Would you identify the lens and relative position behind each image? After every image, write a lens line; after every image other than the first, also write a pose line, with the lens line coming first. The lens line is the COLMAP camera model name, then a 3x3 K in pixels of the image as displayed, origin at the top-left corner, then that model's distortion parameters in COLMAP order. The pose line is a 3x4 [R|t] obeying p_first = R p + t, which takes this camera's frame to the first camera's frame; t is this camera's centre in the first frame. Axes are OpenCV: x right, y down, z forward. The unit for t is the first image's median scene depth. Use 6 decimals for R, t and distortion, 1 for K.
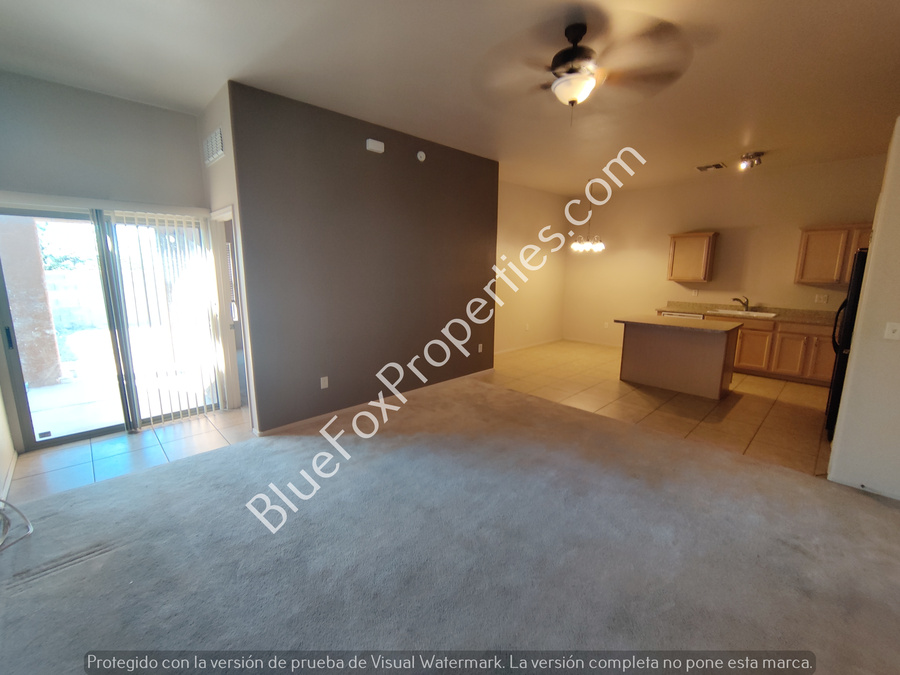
lens RADIAL K [[385.4, 0, 455.0], [0, 385.4, 332.9], [0, 0, 1]] dist [-0.000001, -0.001134]
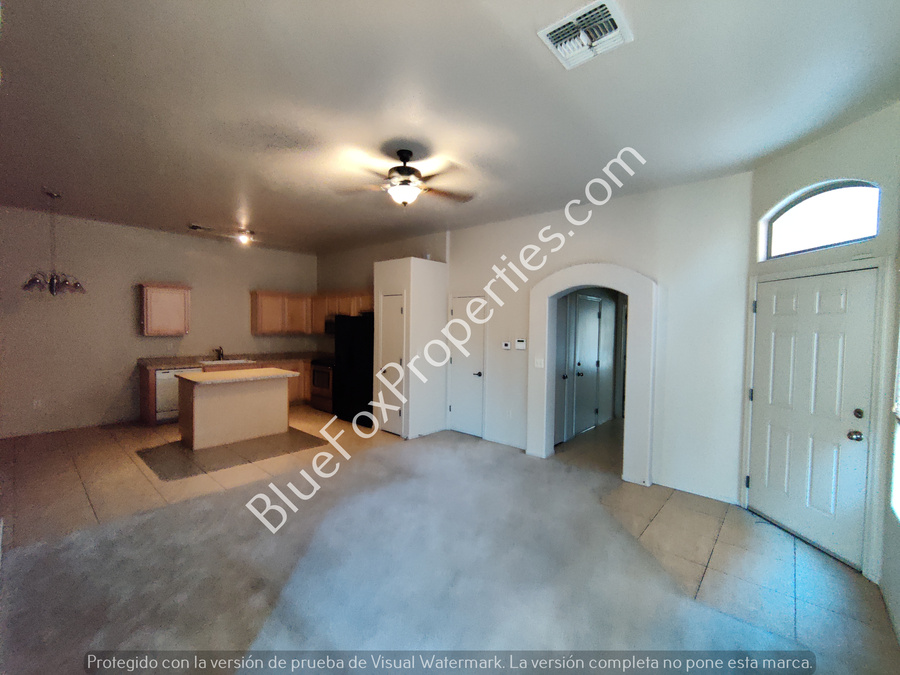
lens RADIAL K [[385.4, 0, 449.2], [0, 385.4, 339.9], [0, 0, 1]] dist [-0.000001, -0.001134]
pose [[-0.069304, -0.042494, 0.996690, -0.800576], [0.146944, 0.987760, 0.052331, -0.145406], [-0.986714, 0.150085, -0.062211, 0.782936]]
